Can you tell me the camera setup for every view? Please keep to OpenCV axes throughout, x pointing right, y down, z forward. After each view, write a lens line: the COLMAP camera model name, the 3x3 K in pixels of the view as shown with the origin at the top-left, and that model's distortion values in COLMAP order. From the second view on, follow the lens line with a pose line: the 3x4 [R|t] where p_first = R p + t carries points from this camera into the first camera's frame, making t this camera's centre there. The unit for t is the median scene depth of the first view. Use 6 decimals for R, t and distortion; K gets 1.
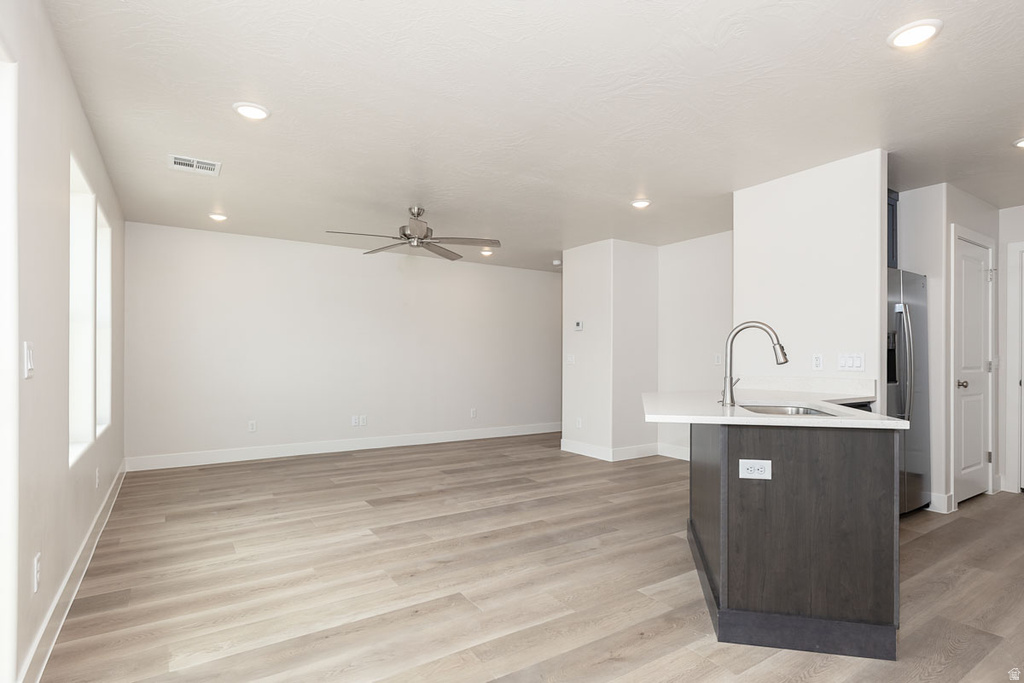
lens RADIAL K [[506.4, 0, 516.0], [0, 506.4, 356.4], [0, 0, 1]] dist [-0.000305, -0.000025]
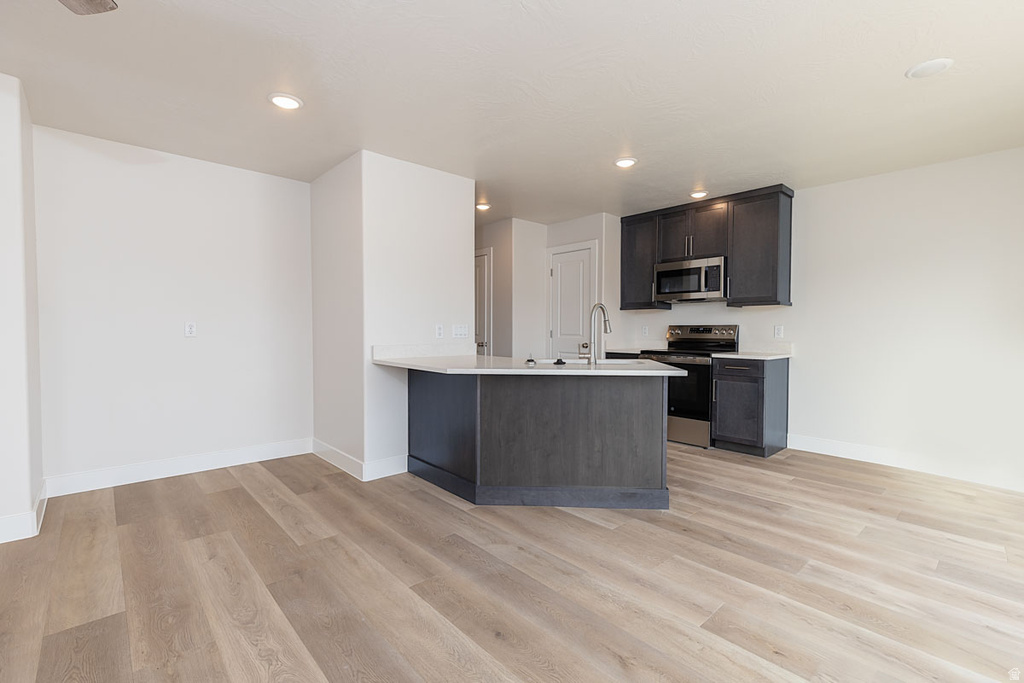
lens RADIAL K [[465.1, 0, 512.0], [0, 465.1, 341.5], [0, 0, 1]] dist [0.001201, -0.000090]
pose [[-0.159292, -0.027924, 0.986836, -0.602561], [-0.006061, 0.999609, 0.027307, 0.004090], [-0.987213, -0.001631, -0.159399, 1.106221]]
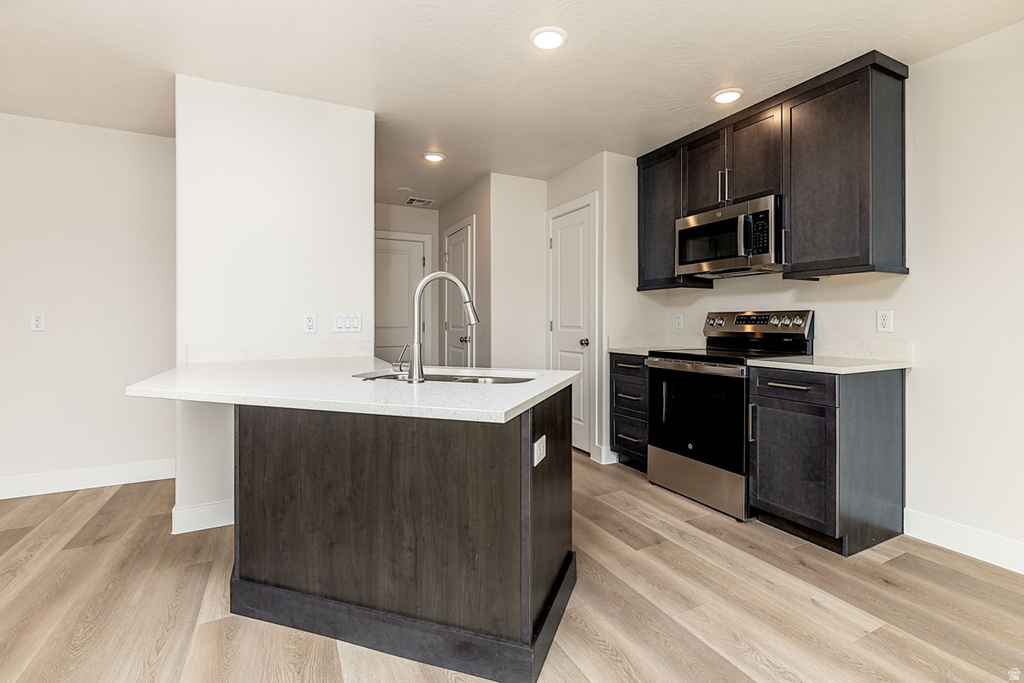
lens RADIAL K [[471.4, 0, 517.9], [0, 471.4, 321.3], [0, 0, 1]] dist [-0.001820, -0.000291]
pose [[0.106037, -0.002914, 0.994358, -0.193687], [-0.000323, 0.999996, 0.002965, 0.005947], [-0.994362, -0.000635, 0.106035, 0.611938]]
